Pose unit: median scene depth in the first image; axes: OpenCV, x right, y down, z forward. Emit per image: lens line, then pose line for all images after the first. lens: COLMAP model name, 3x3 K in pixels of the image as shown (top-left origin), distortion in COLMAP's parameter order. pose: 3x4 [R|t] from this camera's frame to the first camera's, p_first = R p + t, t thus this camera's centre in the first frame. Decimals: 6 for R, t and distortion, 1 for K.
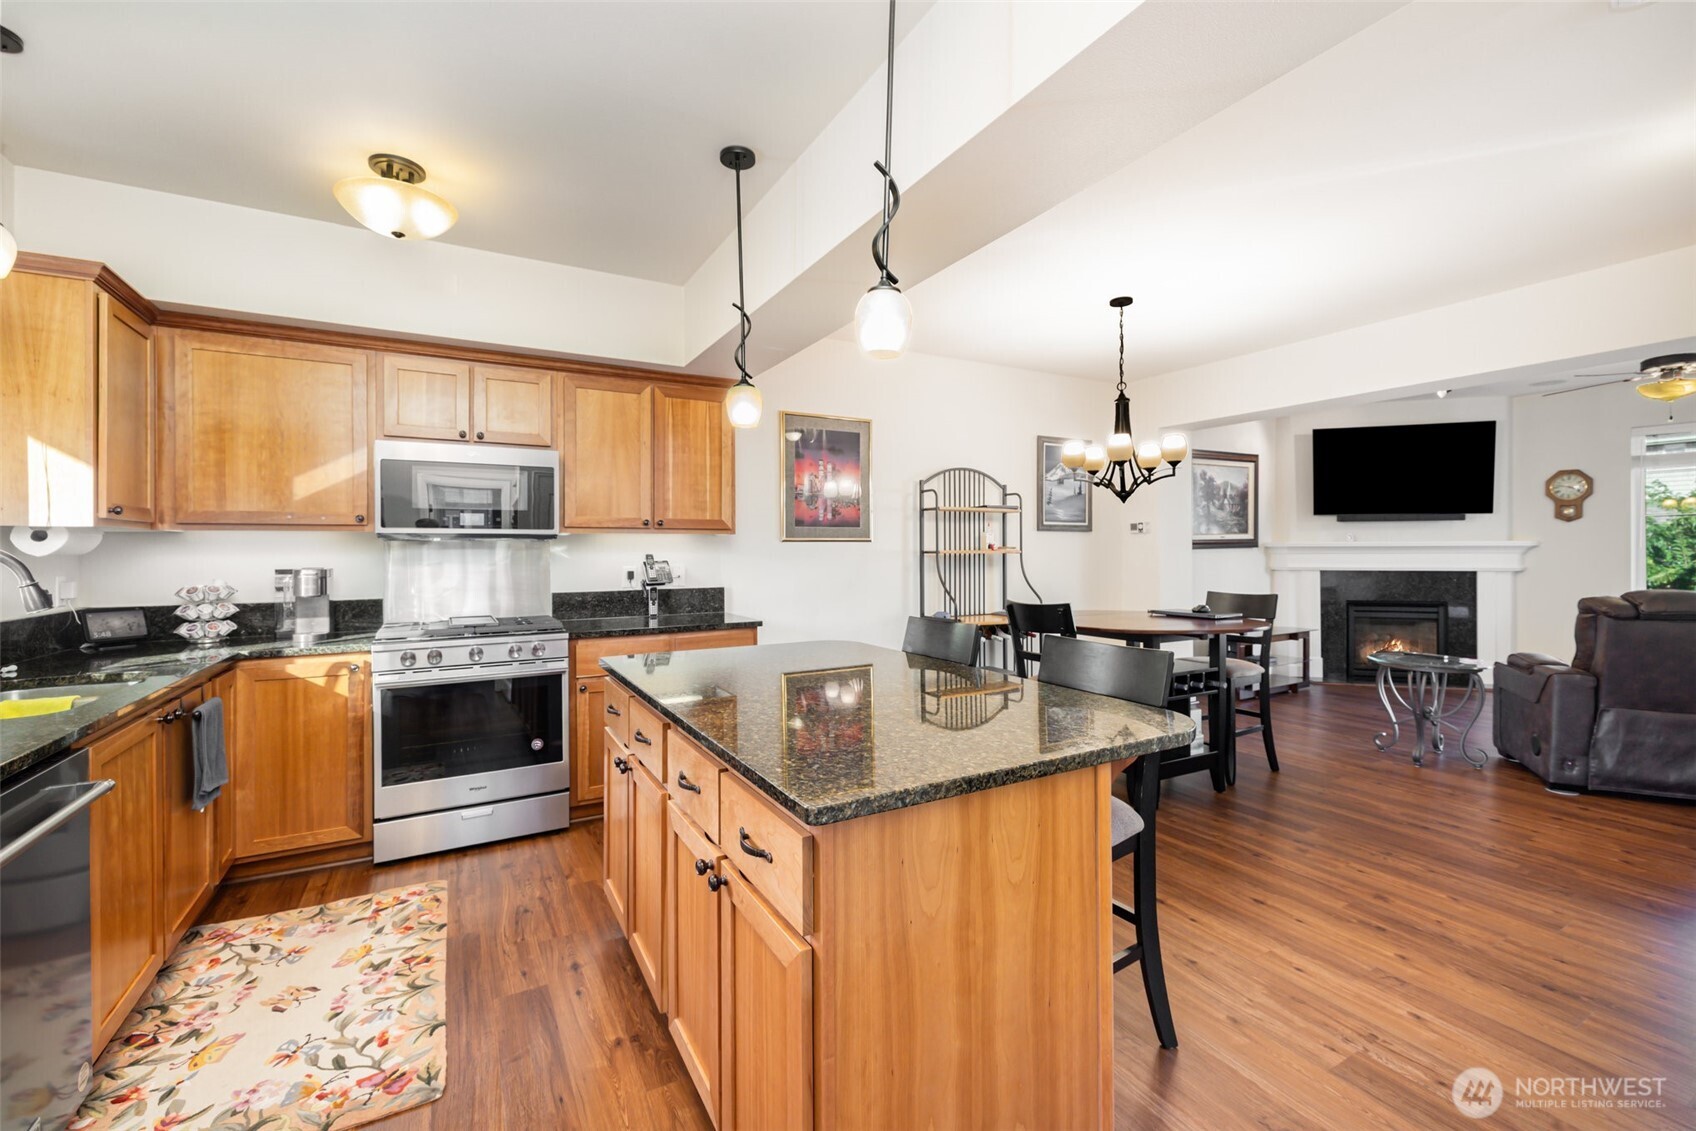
lens RADIAL K [[706.0, 0, 833.5], [0, 706.0, 555.1], [0, 0, 1]] dist [0.001438, 0.000085]
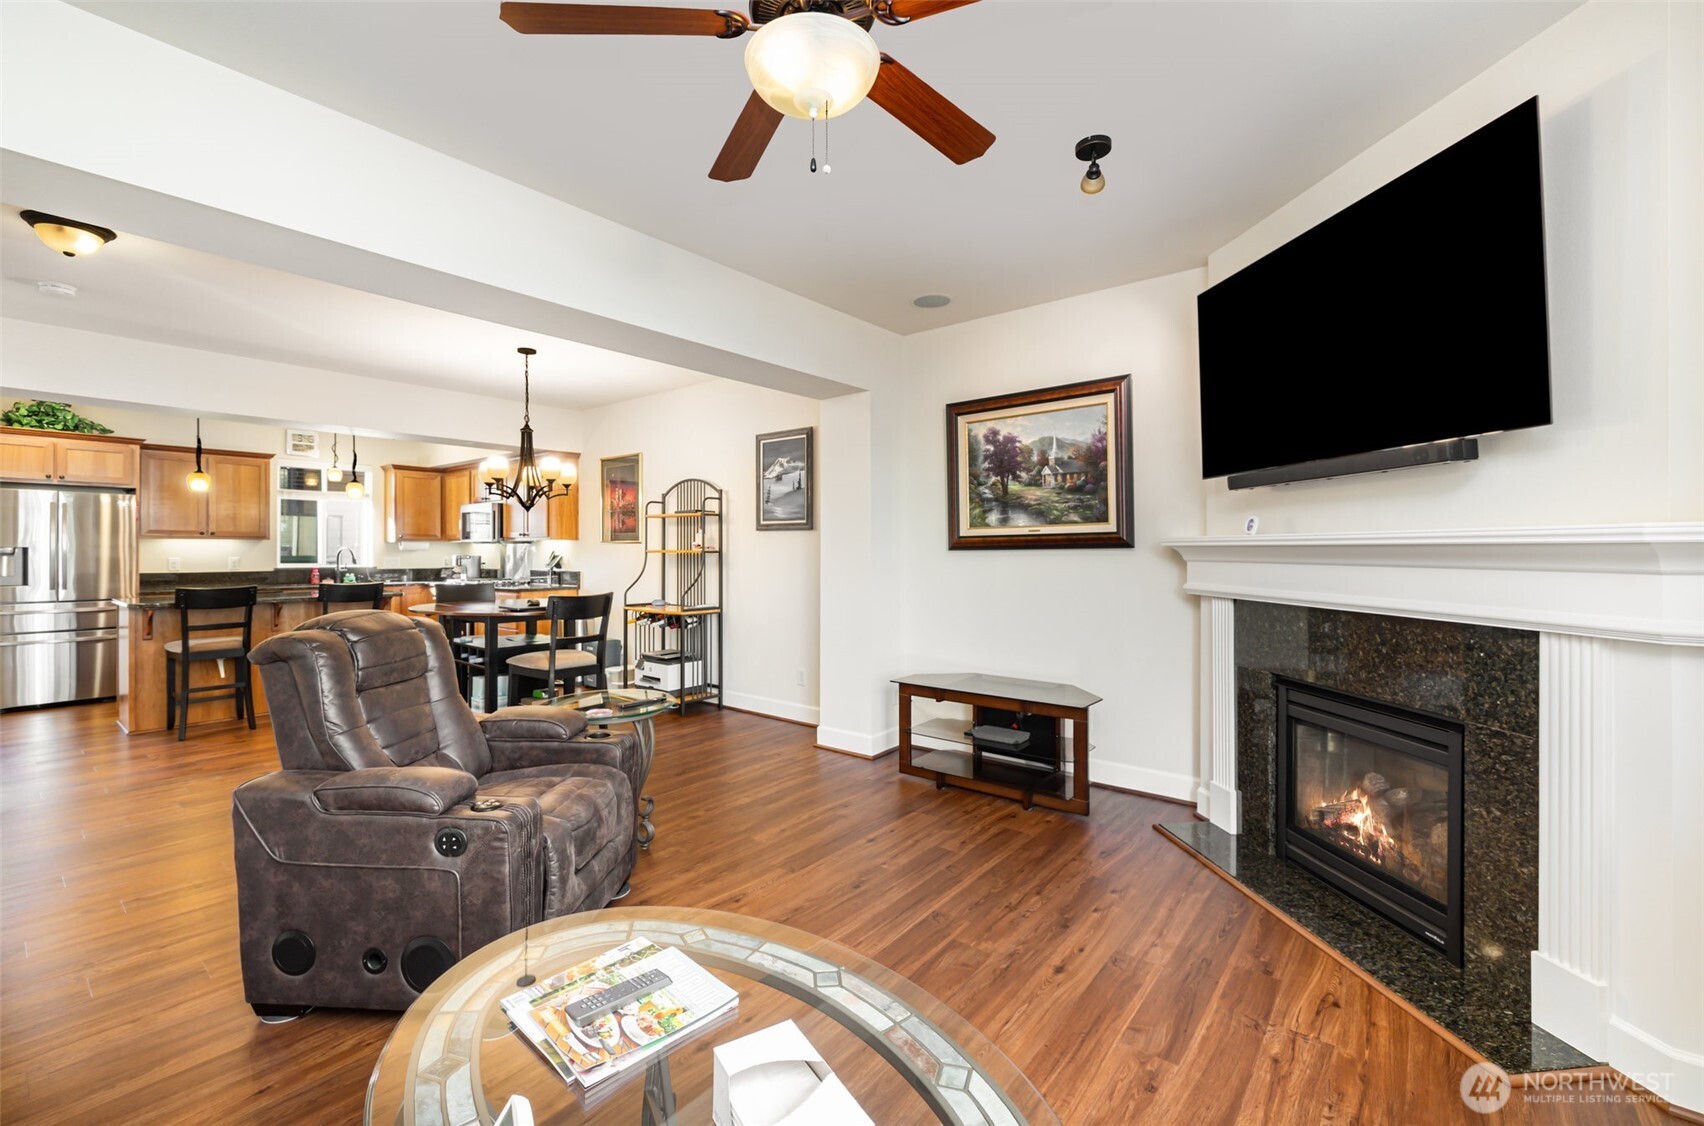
lens RADIAL K [[709.3, 0, 850.0], [0, 709.3, 551.8], [0, 0, 1]] dist [0.001438, 0.000085]
pose [[0.382429, 0.004458, -0.923974, 1.087677], [-0.013407, 0.999910, -0.000725, -0.005122], [0.923887, 0.012665, 0.382455, 0.639894]]
